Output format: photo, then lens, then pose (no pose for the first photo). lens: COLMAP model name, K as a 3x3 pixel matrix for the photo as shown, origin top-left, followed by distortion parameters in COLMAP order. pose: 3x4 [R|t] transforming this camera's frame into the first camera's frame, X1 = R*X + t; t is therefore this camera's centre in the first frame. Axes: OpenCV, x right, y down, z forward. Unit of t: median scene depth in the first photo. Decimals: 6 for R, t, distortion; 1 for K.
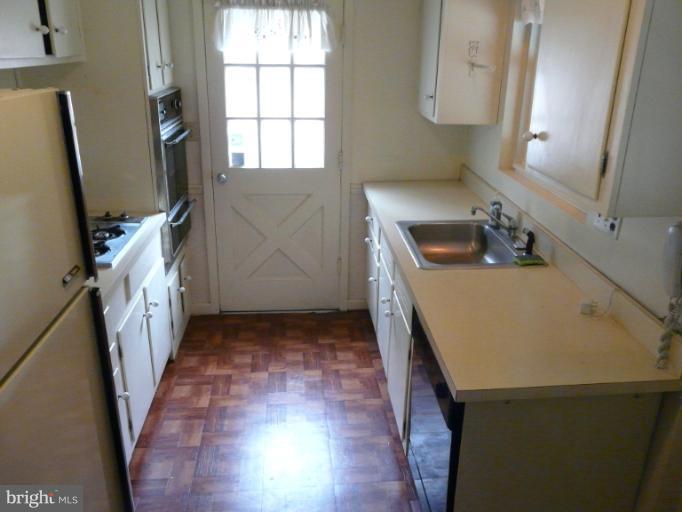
lens RADIAL K [[566.3, 0, 344.9], [0, 566.3, 254.6], [0, 0, 1]] dist [-0.076038, 0.095342]
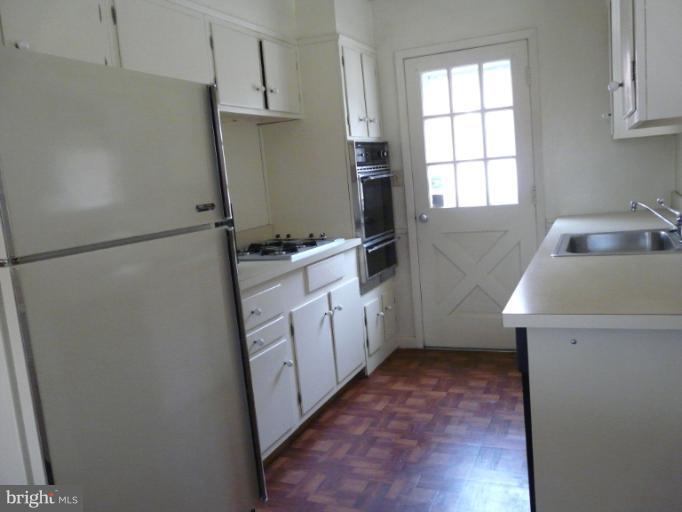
lens RADIAL K [[566.3, 0, 344.9], [0, 566.3, 254.6], [0, 0, 1]] dist [-0.076038, 0.095342]
pose [[0.871867, -0.025480, -0.489079, 0.195374], [-0.067889, 0.982716, -0.172222, 0.141550], [0.485014, 0.183358, 0.855068, -0.012440]]
